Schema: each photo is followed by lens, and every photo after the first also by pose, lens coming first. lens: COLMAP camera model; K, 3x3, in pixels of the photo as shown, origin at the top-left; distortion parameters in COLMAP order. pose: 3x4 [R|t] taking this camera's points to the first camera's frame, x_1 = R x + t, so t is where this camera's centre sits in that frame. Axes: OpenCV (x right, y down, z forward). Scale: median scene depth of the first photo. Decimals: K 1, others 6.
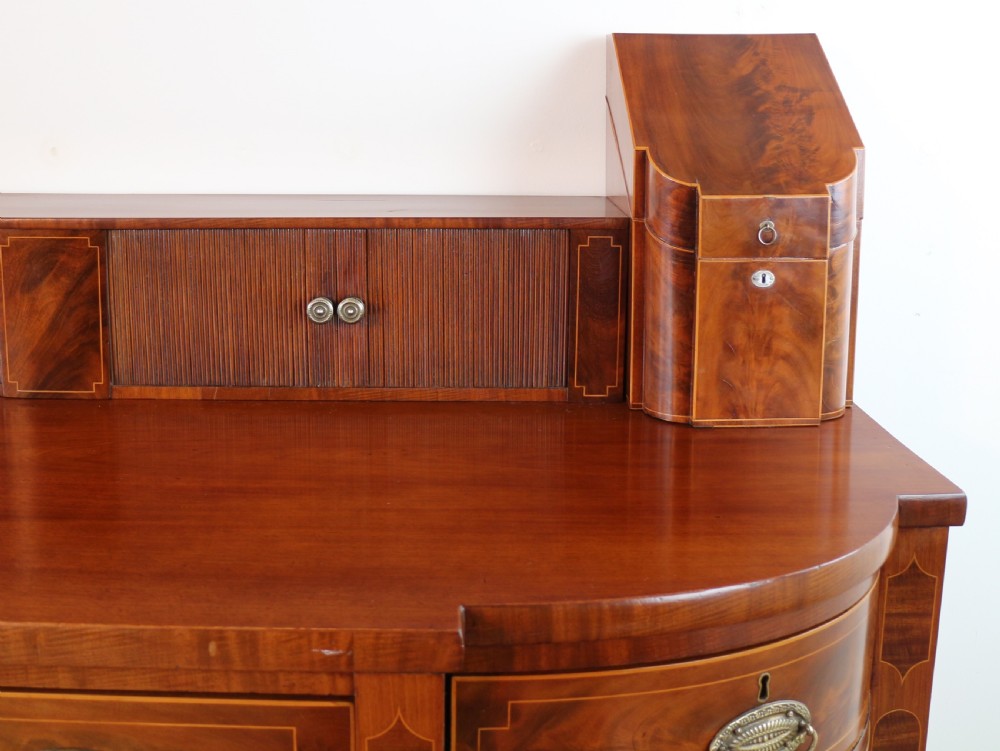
lens RADIAL K [[1177.8, 0, 474.4], [0, 1177.8, 281.5], [0, 0, 1]] dist [-0.140376, 0.000000]
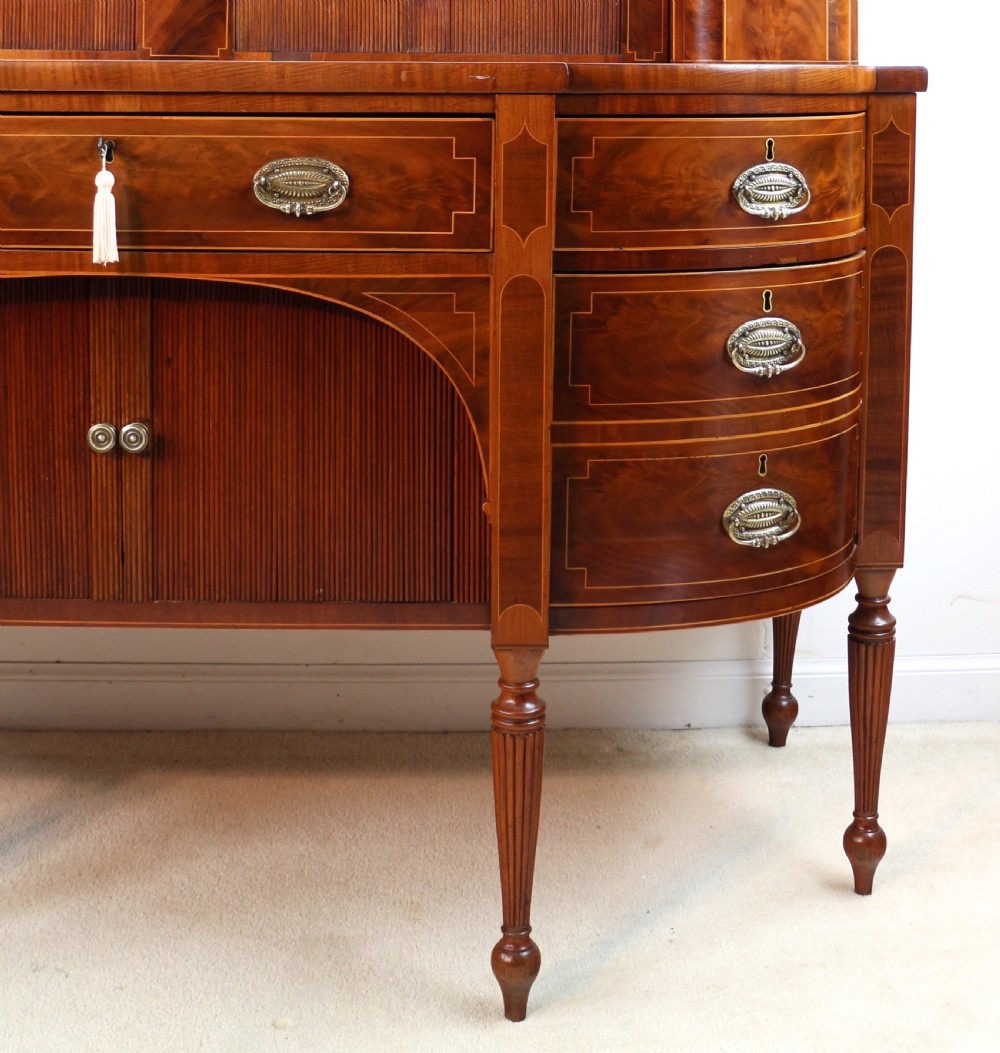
lens RADIAL K [[1739.5, 0, 516.4], [0, 1739.5, 119.8], [0, 0, 1]] dist [-0.142164, 0.000000]
pose [[0.999108, 0.005489, 0.041881, -0.129472], [0.000295, 0.990588, -0.136877, 0.513678], [-0.042238, 0.136767, 0.989702, -0.948010]]
